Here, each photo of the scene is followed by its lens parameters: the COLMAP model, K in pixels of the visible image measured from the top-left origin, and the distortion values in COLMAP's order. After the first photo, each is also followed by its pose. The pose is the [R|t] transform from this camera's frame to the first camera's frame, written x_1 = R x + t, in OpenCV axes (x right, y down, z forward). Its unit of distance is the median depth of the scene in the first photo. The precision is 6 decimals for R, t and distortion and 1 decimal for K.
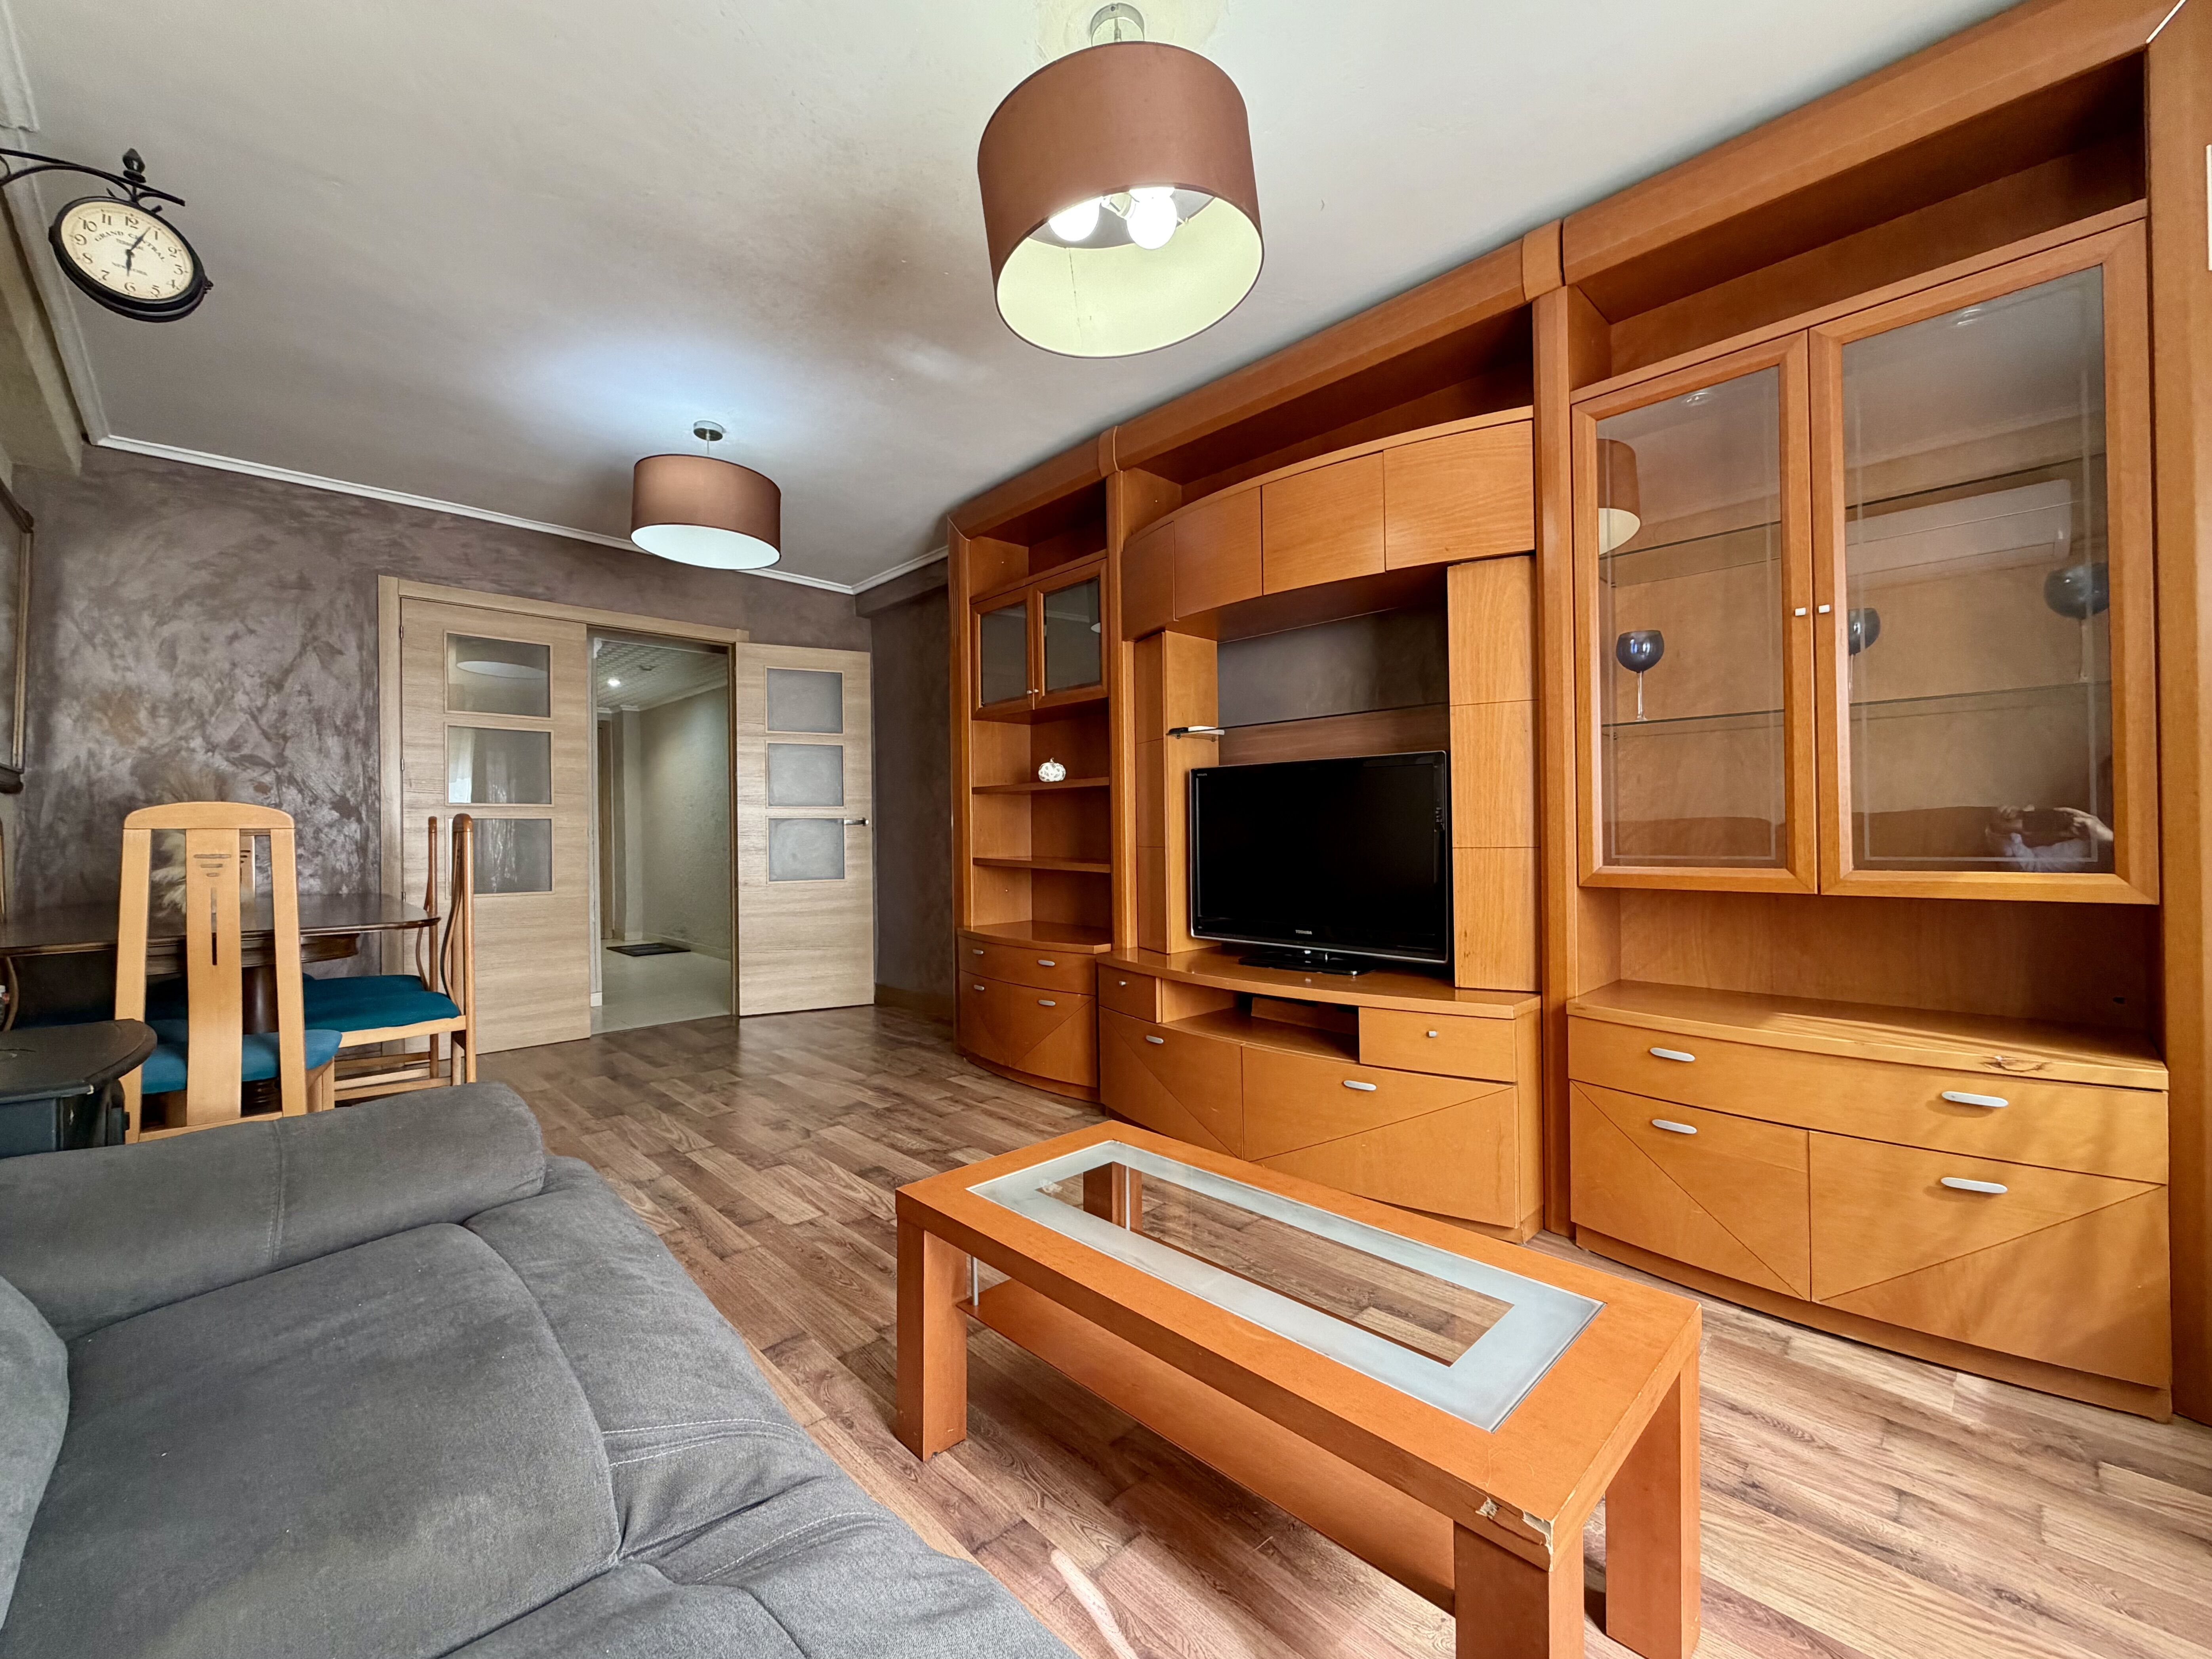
lens RADIAL K [[902.2, 0, 1106.0], [0, 902.2, 829.5], [0, 0, 1]] dist [-0.002207, -0.000388]
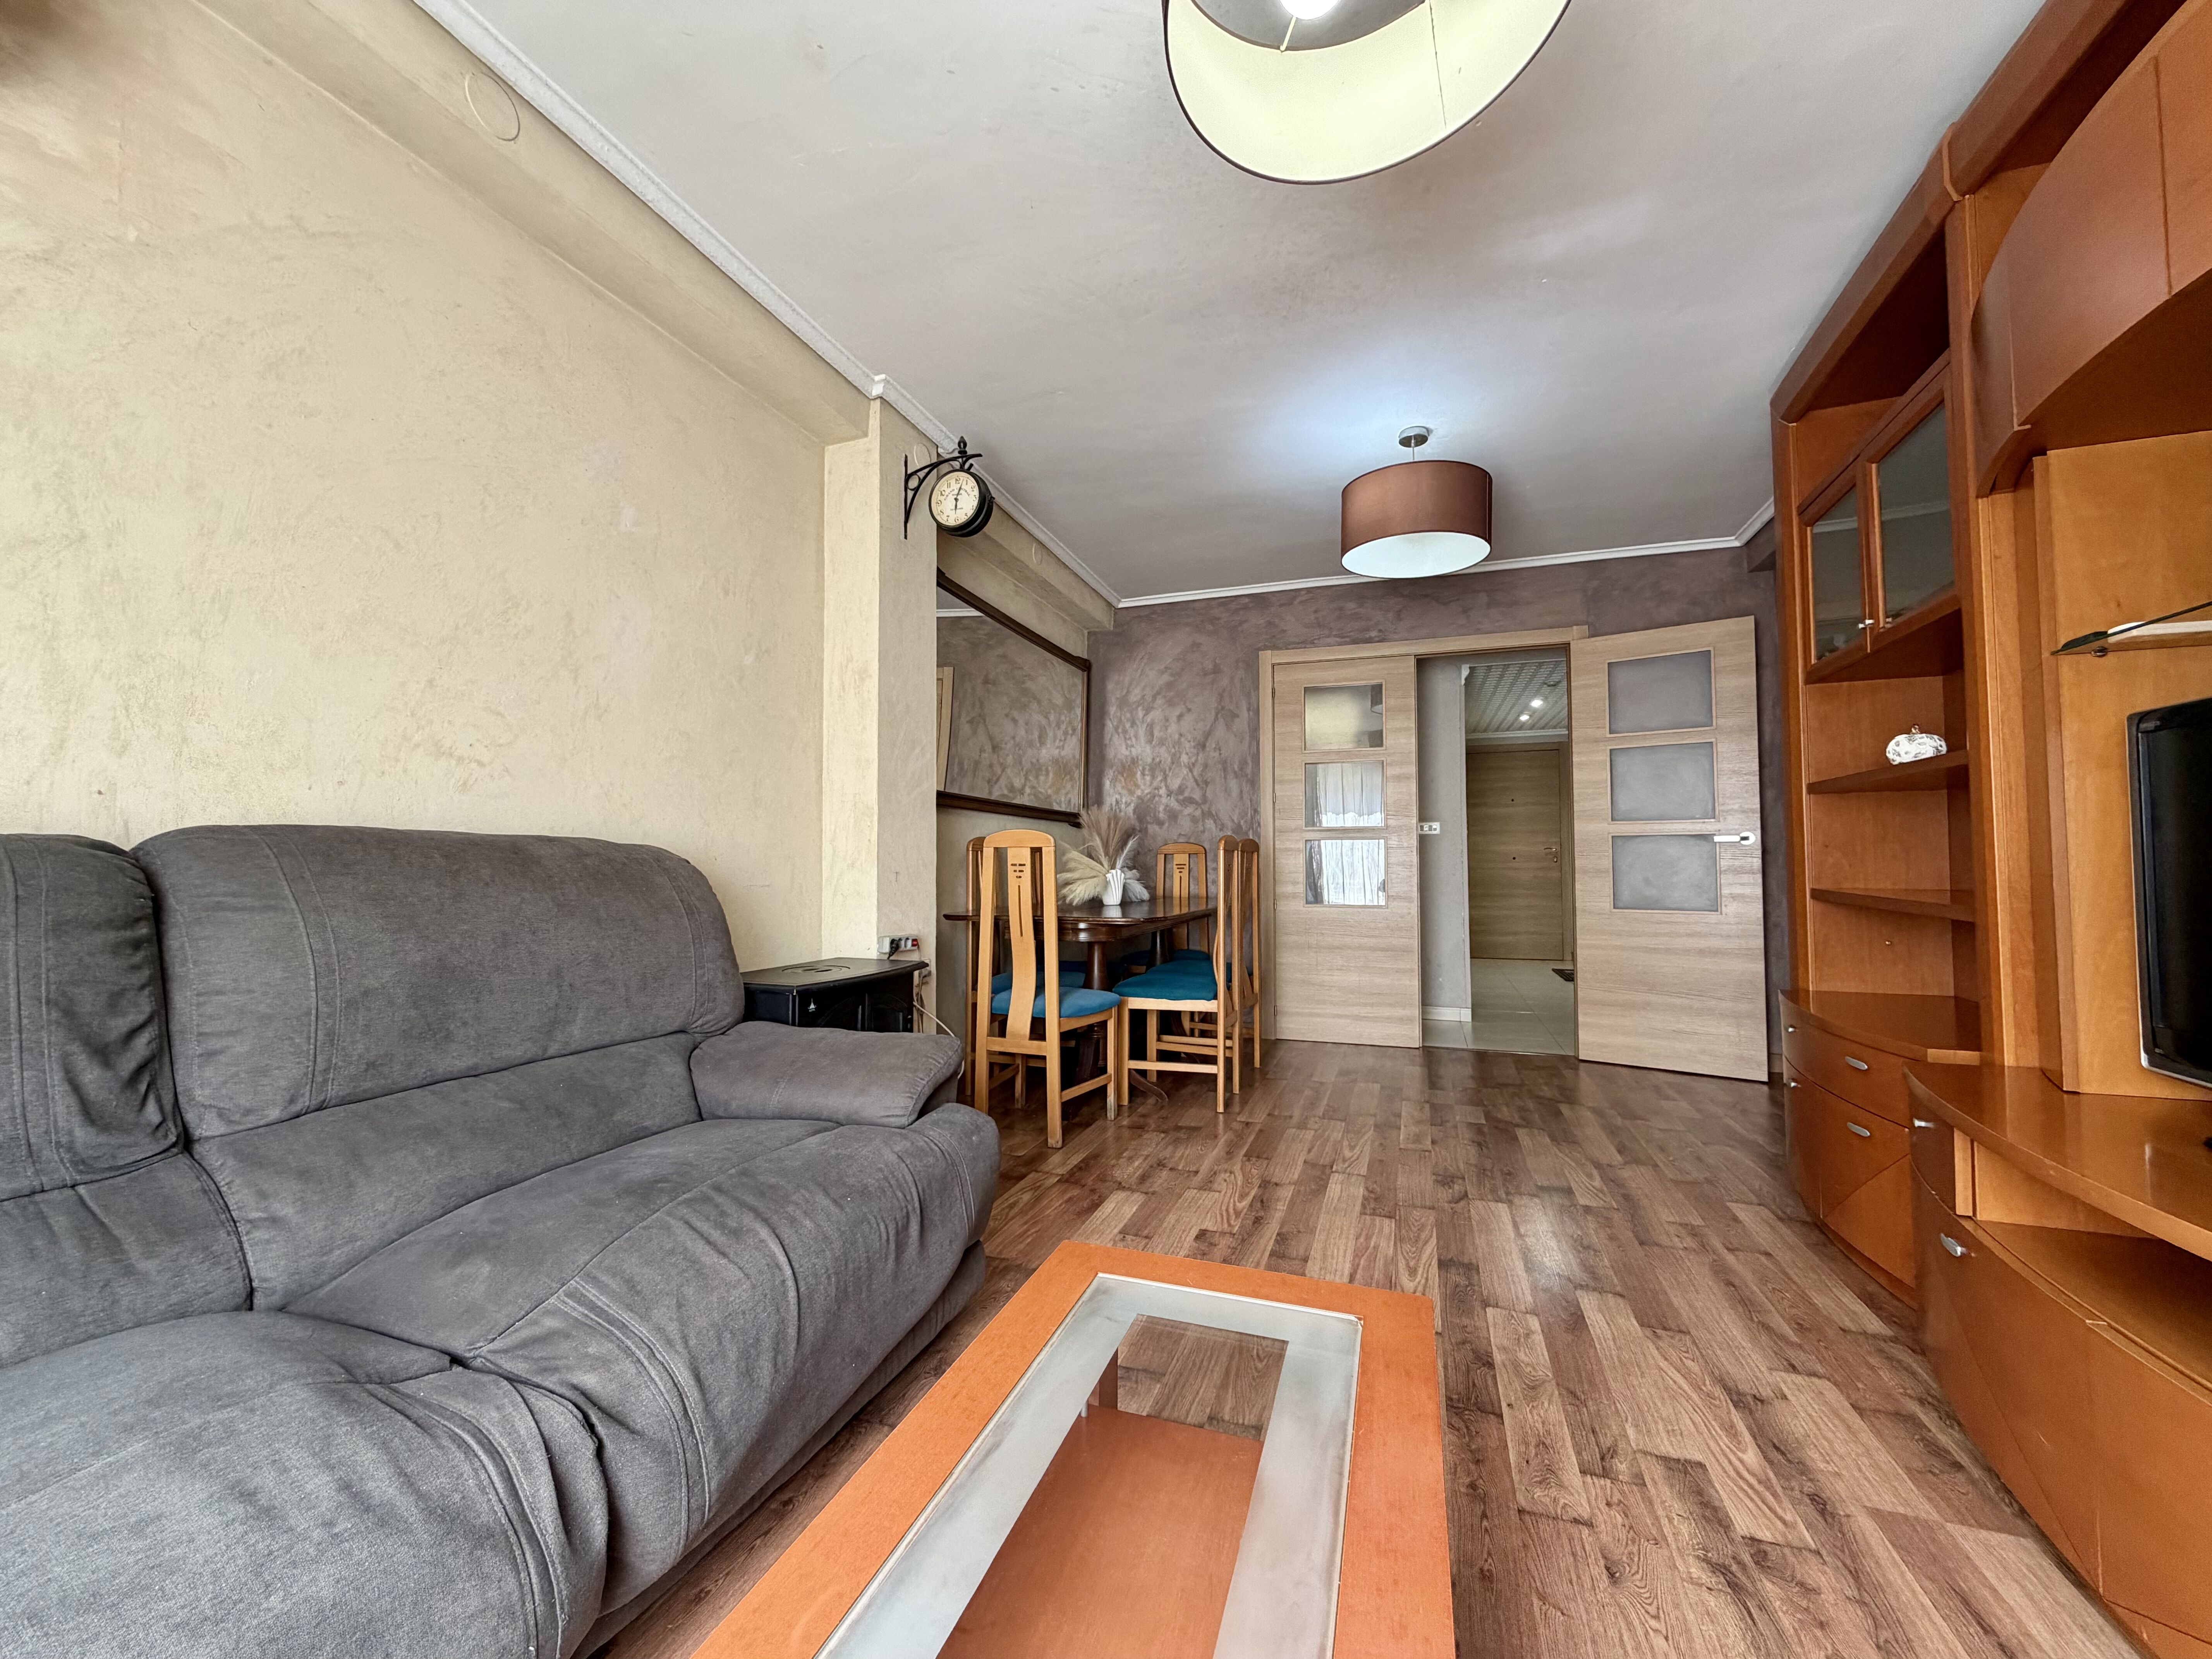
lens RADIAL K [[883.5, 0, 1096.5], [0, 883.5, 828.5], [0, 0, 1]] dist [-0.000667, 0.000333]
pose [[0.436010, -0.025344, -0.899585, 0.247734], [0.000847, 0.999615, -0.027751, 0.005795], [0.899942, 0.011337, 0.435863, 0.273123]]
